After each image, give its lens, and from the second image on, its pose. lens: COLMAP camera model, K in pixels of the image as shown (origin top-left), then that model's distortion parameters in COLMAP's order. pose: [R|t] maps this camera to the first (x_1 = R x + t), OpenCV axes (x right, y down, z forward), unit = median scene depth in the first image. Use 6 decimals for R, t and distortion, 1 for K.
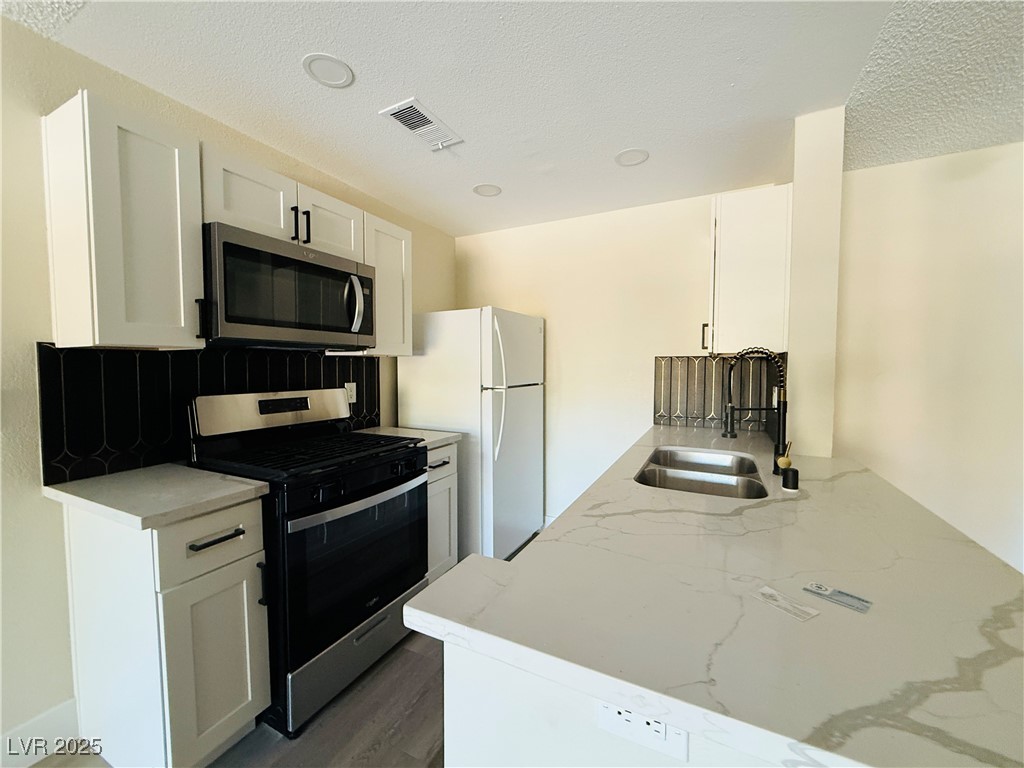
lens RADIAL K [[404.2, 0, 507.7], [0, 404.2, 384.6], [0, 0, 1]] dist [0.000485, -0.000074]
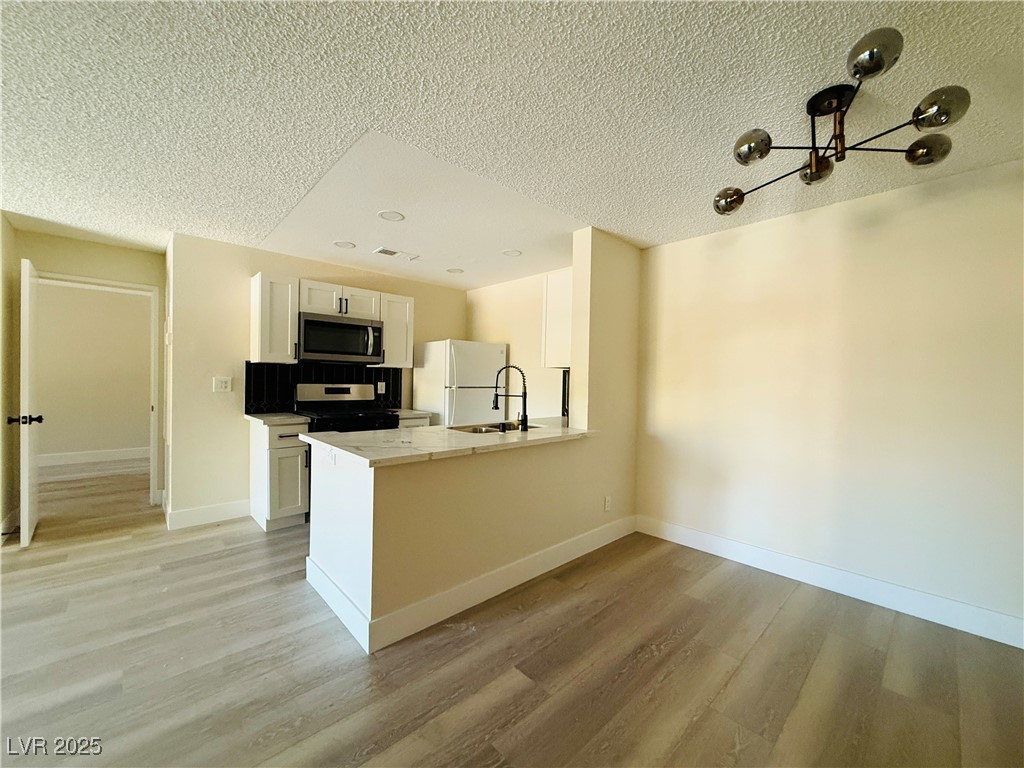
lens RADIAL K [[404.2, 0, 508.1], [0, 404.2, 384.6], [0, 0, 1]] dist [0.000485, -0.000074]
pose [[0.935697, 0.024197, -0.351974, 0.967755], [-0.037030, 0.998871, -0.029772, 0.048247], [0.350856, 0.040892, 0.935536, -0.614618]]
